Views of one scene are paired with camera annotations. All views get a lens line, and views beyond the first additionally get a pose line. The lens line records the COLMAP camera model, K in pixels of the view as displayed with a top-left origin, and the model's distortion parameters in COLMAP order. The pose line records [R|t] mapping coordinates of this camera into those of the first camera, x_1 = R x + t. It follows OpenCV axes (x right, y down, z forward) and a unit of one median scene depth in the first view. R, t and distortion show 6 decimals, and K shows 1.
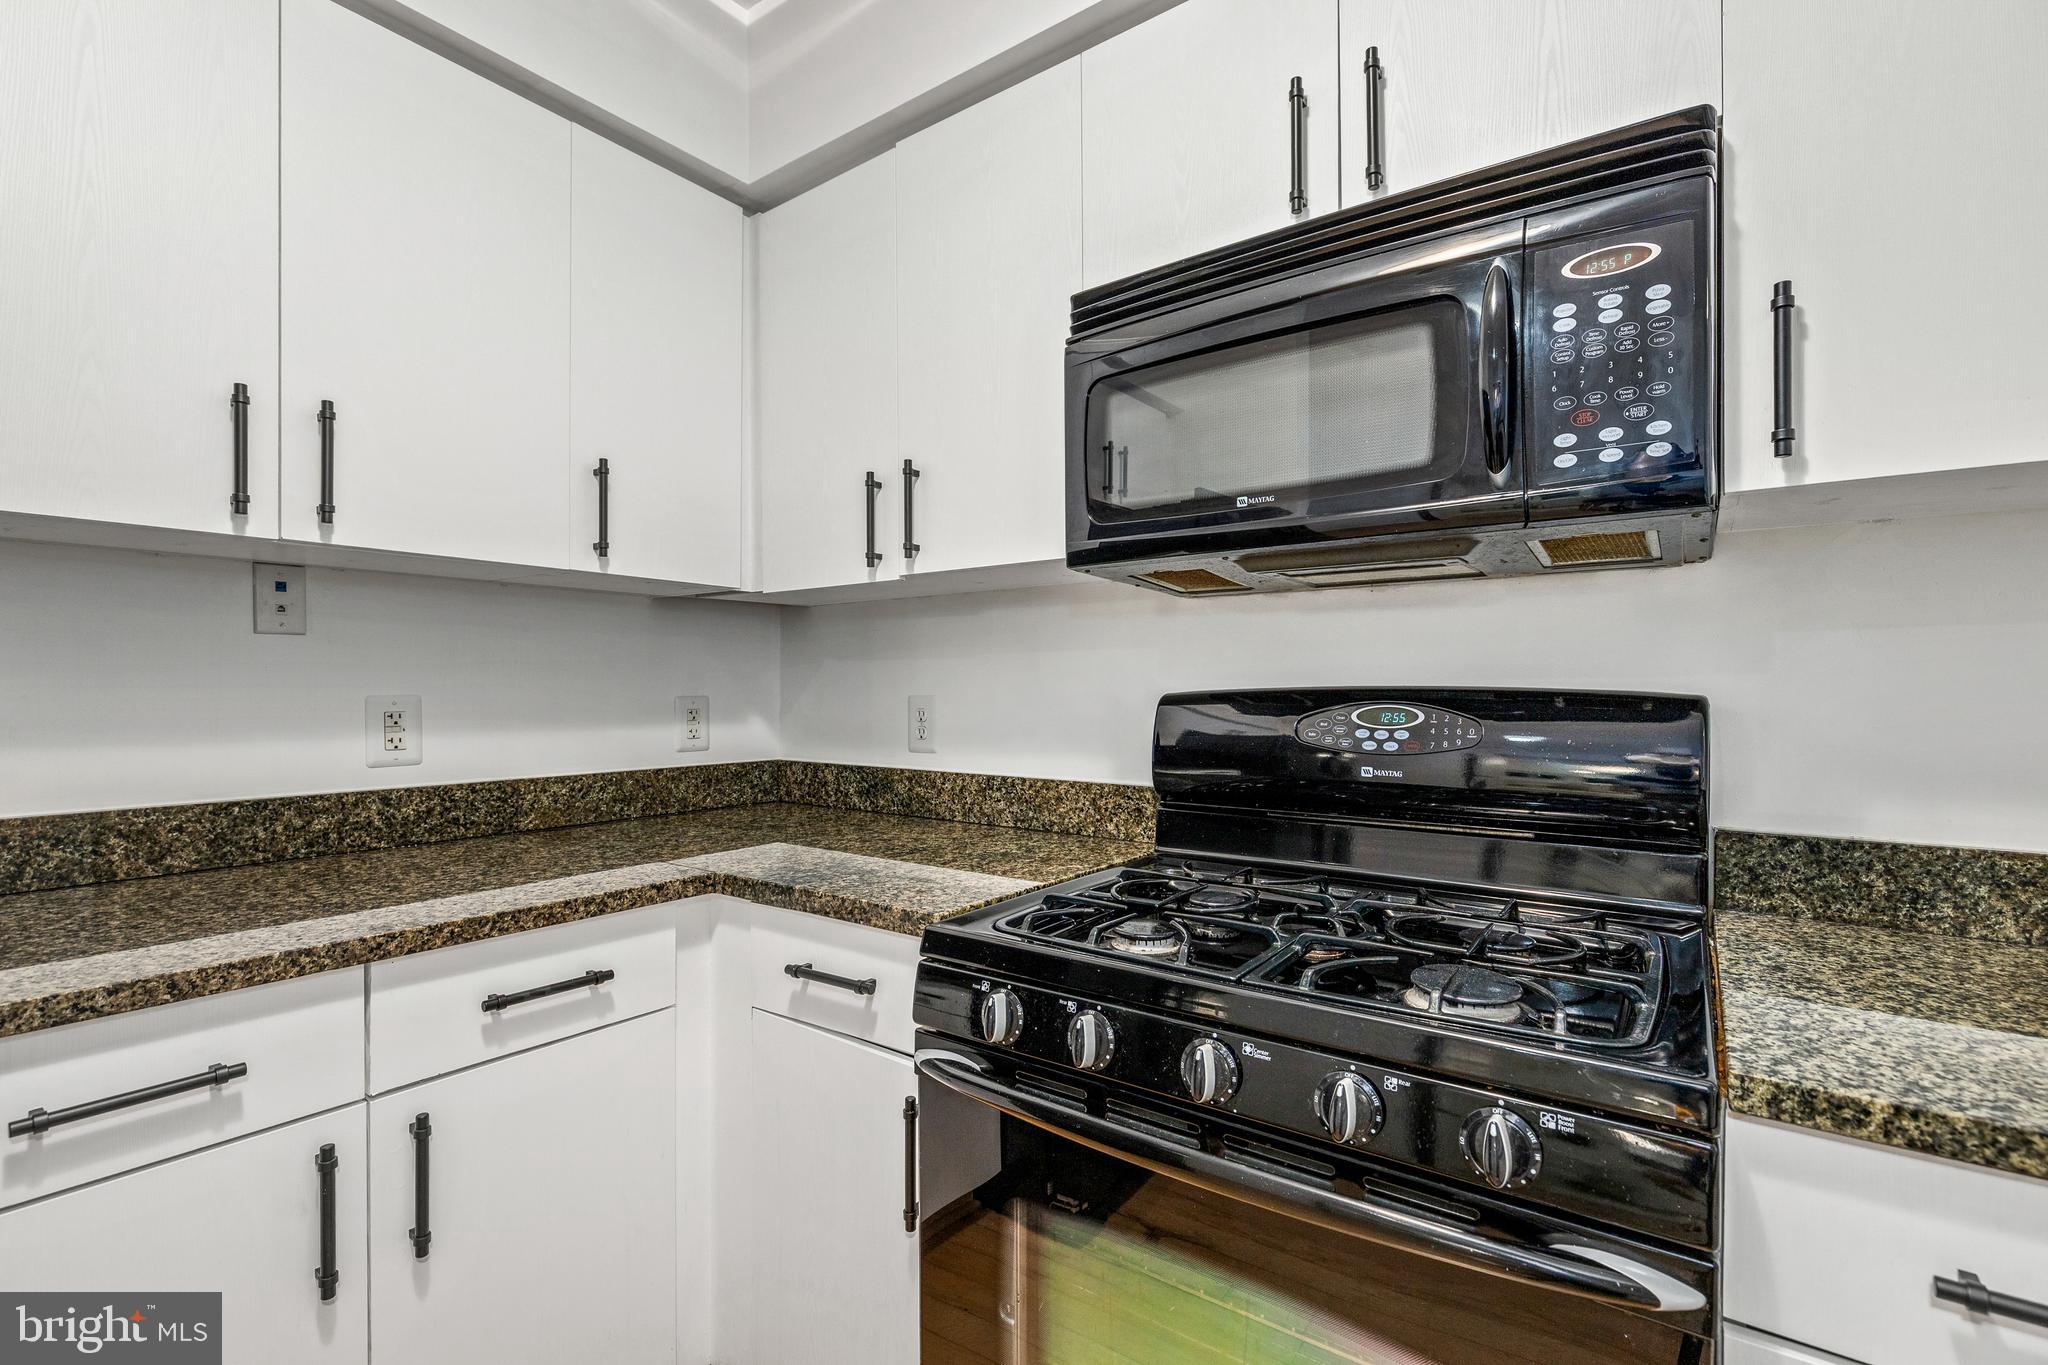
lens RADIAL K [[925.9, 0, 1023.5], [0, 925.9, 698.2], [0, 0, 1]] dist [-0.002517, -0.000301]
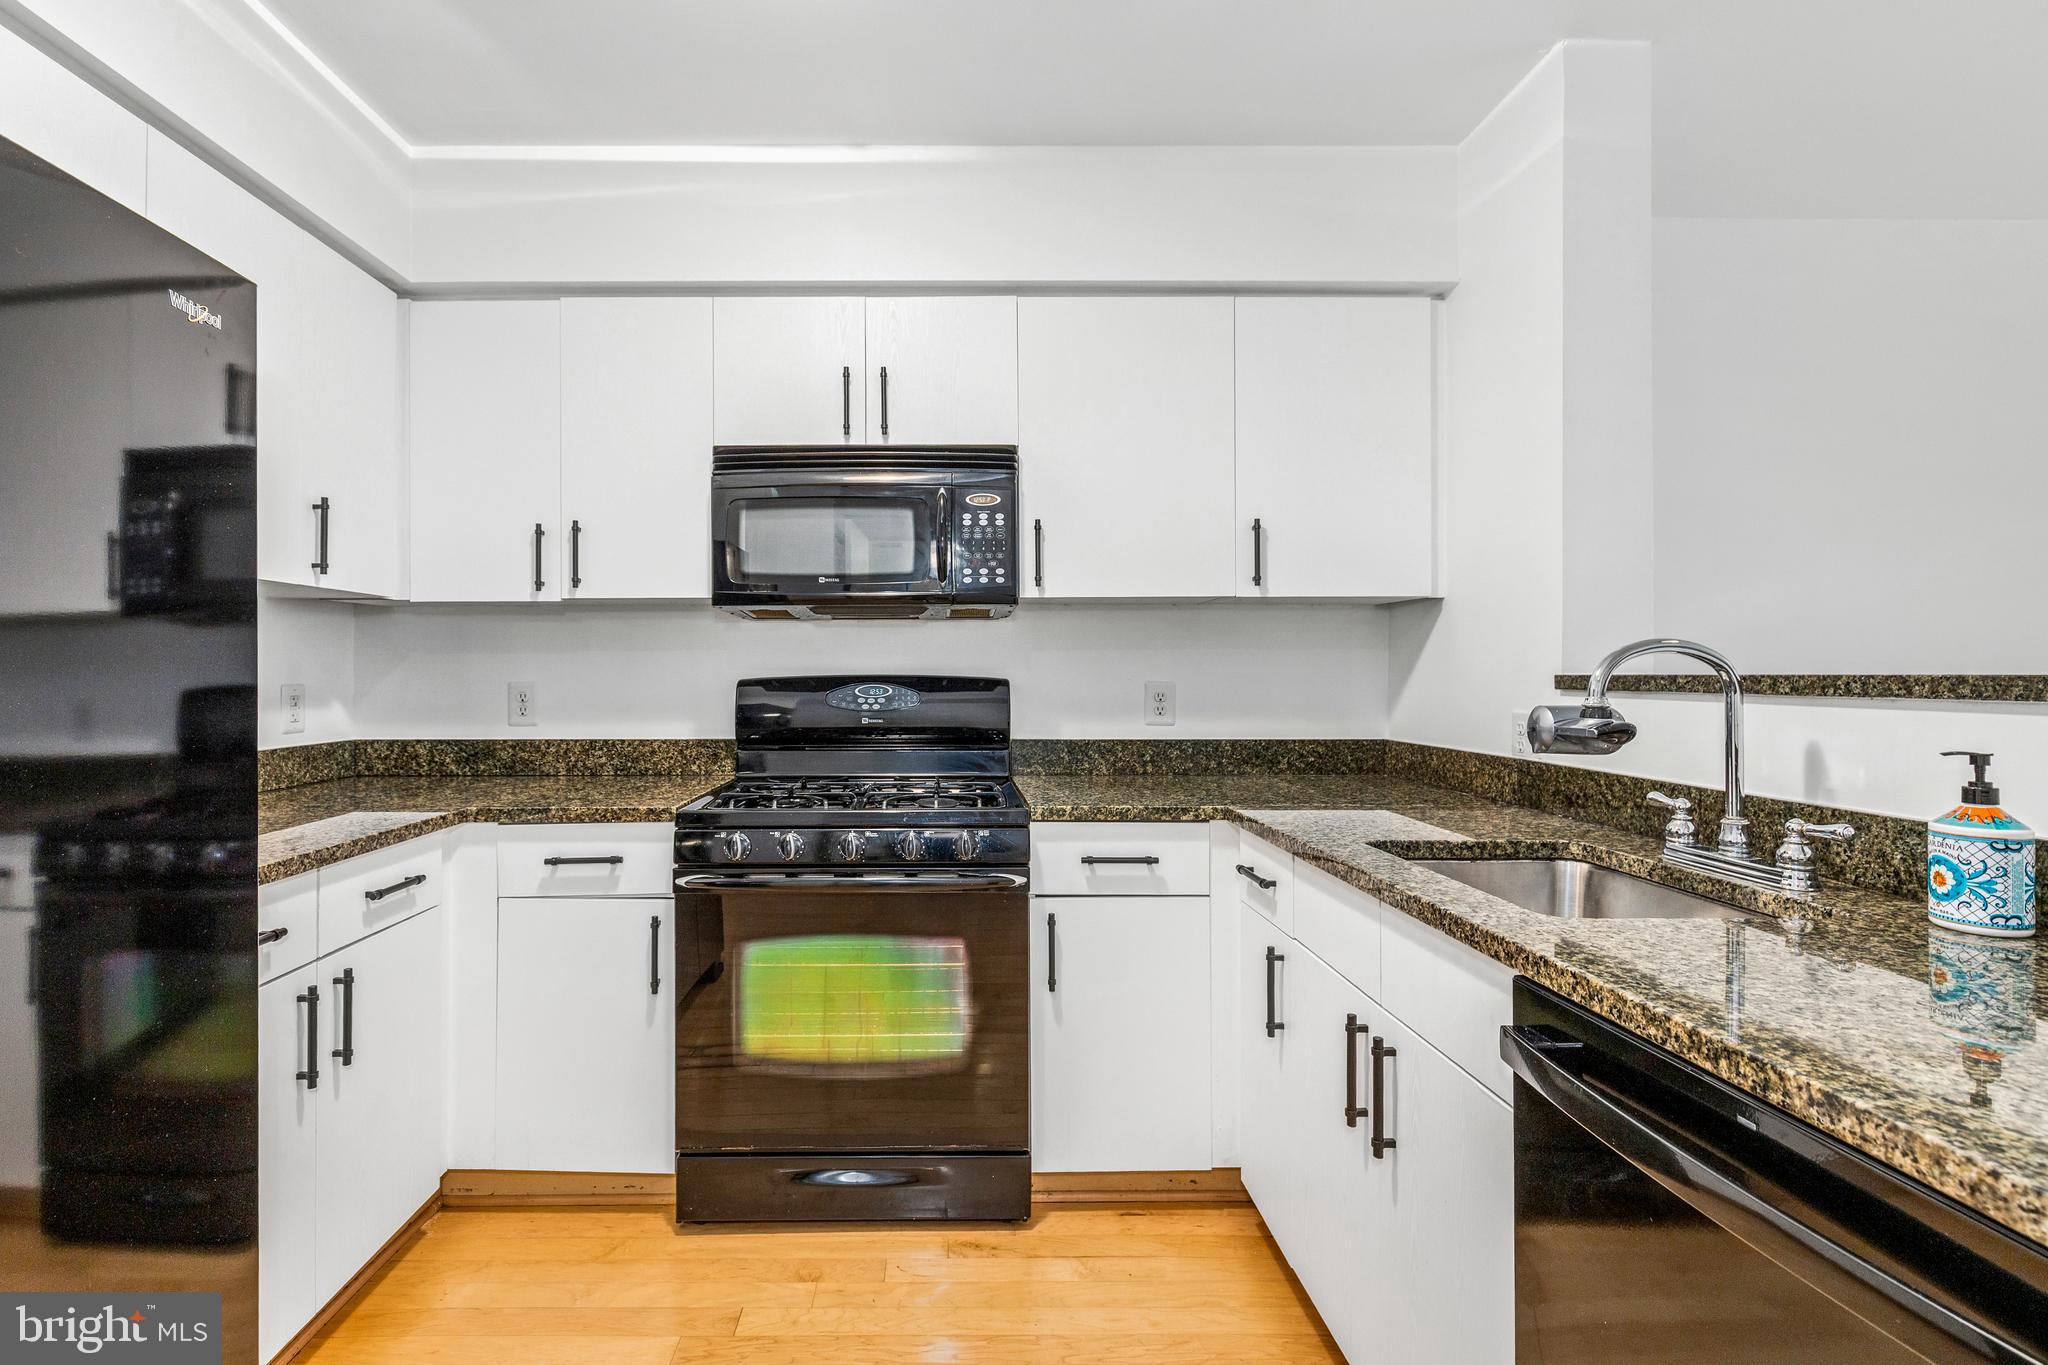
lens RADIAL K [[933.5, 0, 1024.0], [0, 933.5, 682.5], [0, 0, 1]] dist [0.000565, 0.000140]
pose [[0.758716, -0.009017, 0.651360, -0.692378], [0.007742, 0.999958, 0.004824, -0.005018], [-0.651376, 0.001383, 0.758754, -0.725448]]
